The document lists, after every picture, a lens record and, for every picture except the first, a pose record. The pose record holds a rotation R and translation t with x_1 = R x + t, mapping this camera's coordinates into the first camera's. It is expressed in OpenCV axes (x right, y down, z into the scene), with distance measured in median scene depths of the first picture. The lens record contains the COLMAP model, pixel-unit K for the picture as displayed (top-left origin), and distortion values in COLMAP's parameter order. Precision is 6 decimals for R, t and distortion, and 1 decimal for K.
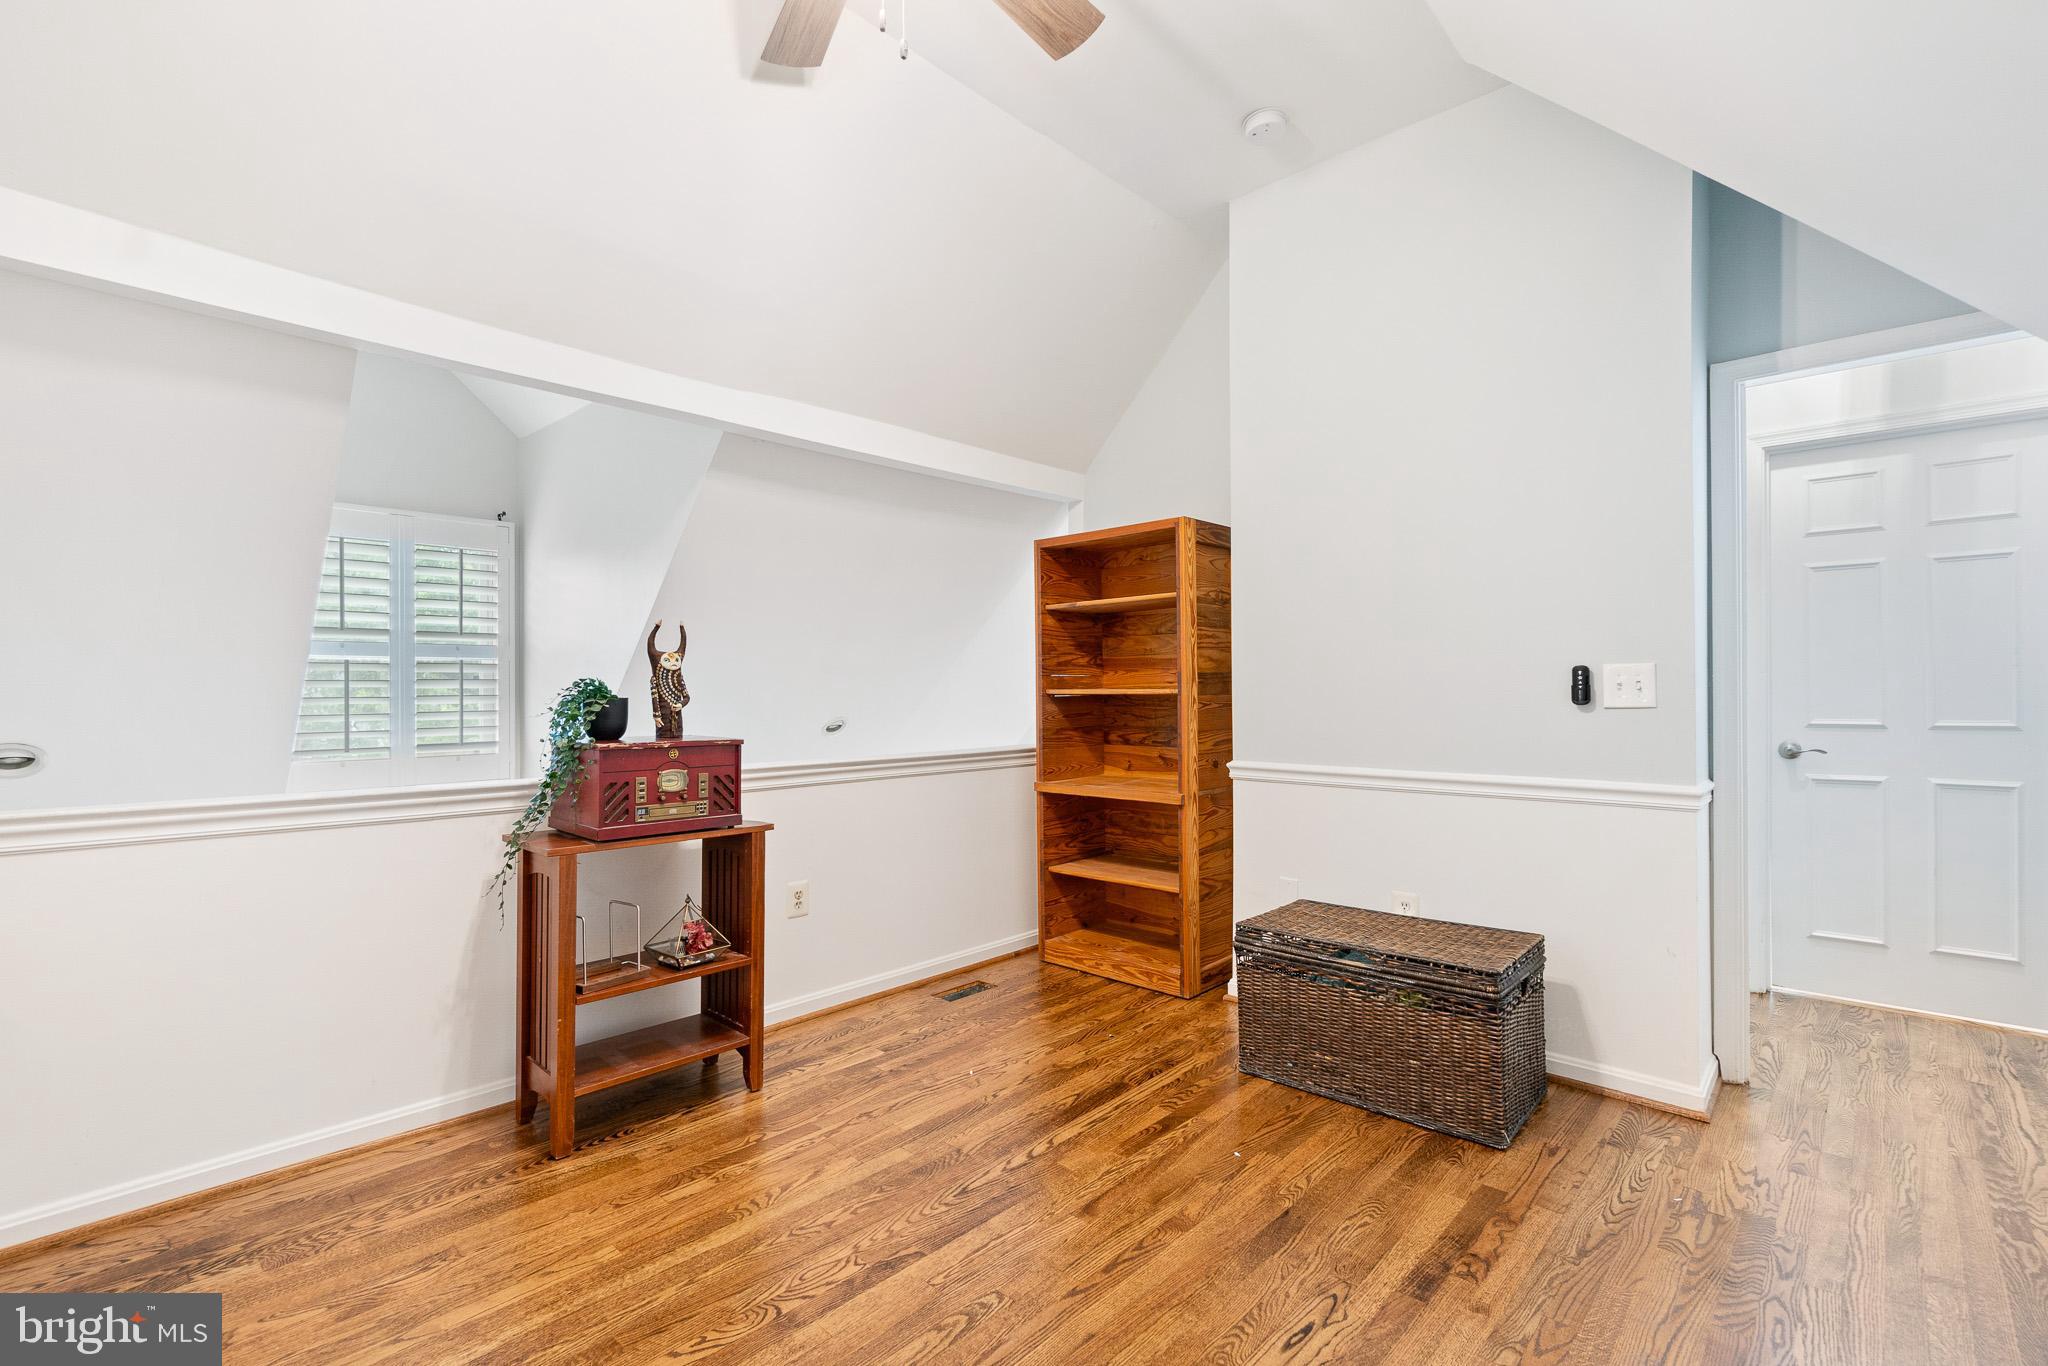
lens RADIAL K [[899.0, 0, 1014.4], [0, 899.0, 692.3], [0, 0, 1]] dist [-0.003096, -0.000390]
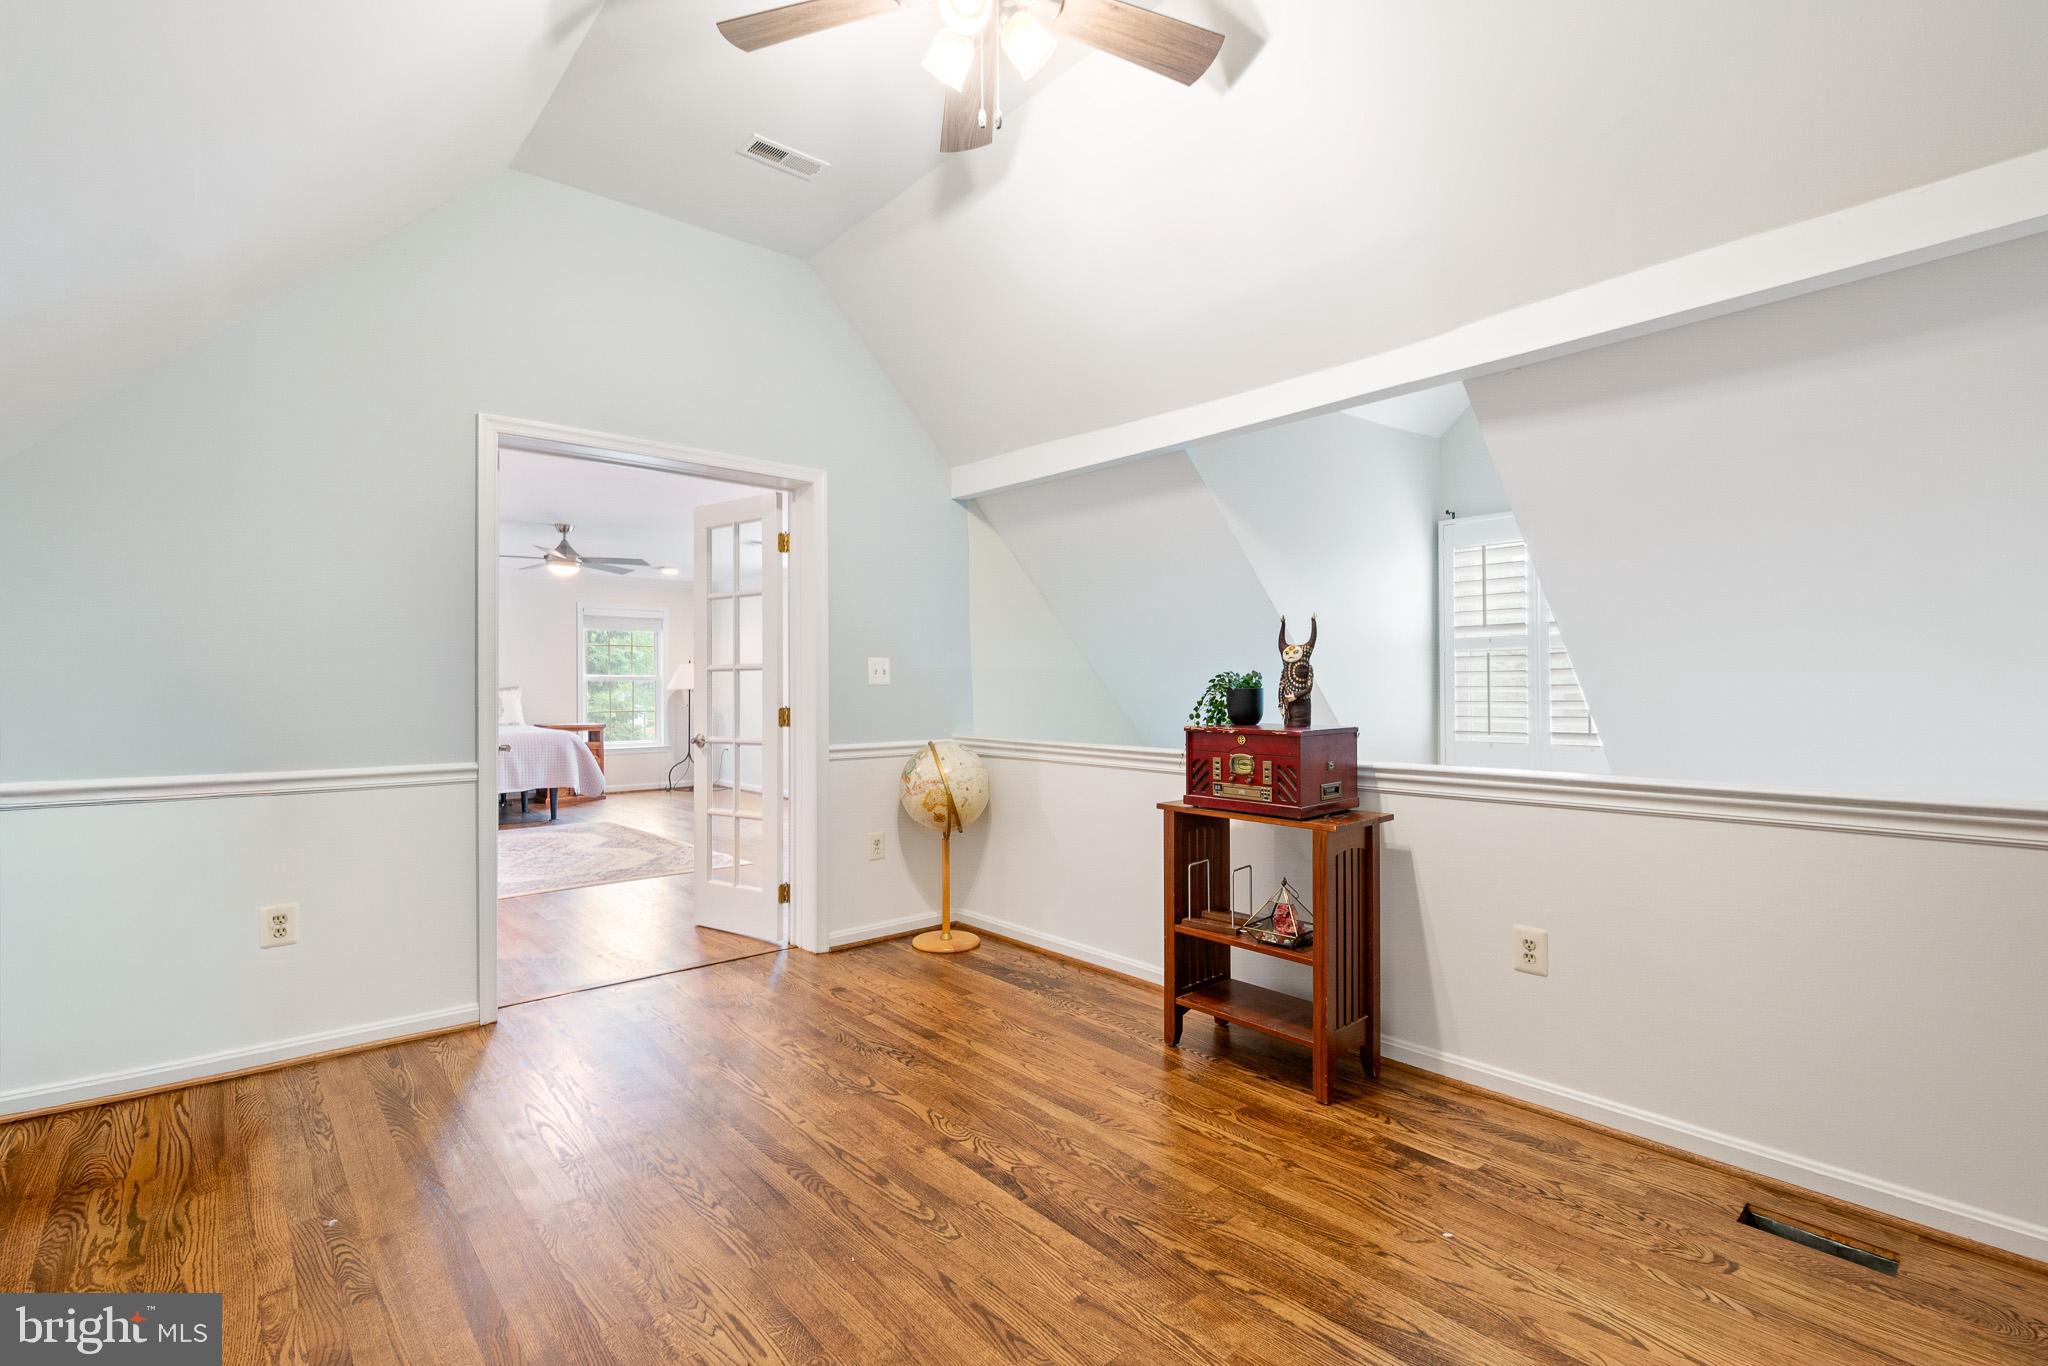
lens RADIAL K [[934.9, 0, 1024.0], [0, 934.9, 683.0], [0, 0, 1]] dist [0.002274, 0.000505]
pose [[-0.086758, -0.001769, -0.996228, 0.776357], [0.005580, 0.999982, -0.002262, 0.000101], [0.996214, -0.005755, -0.086747, 0.828626]]
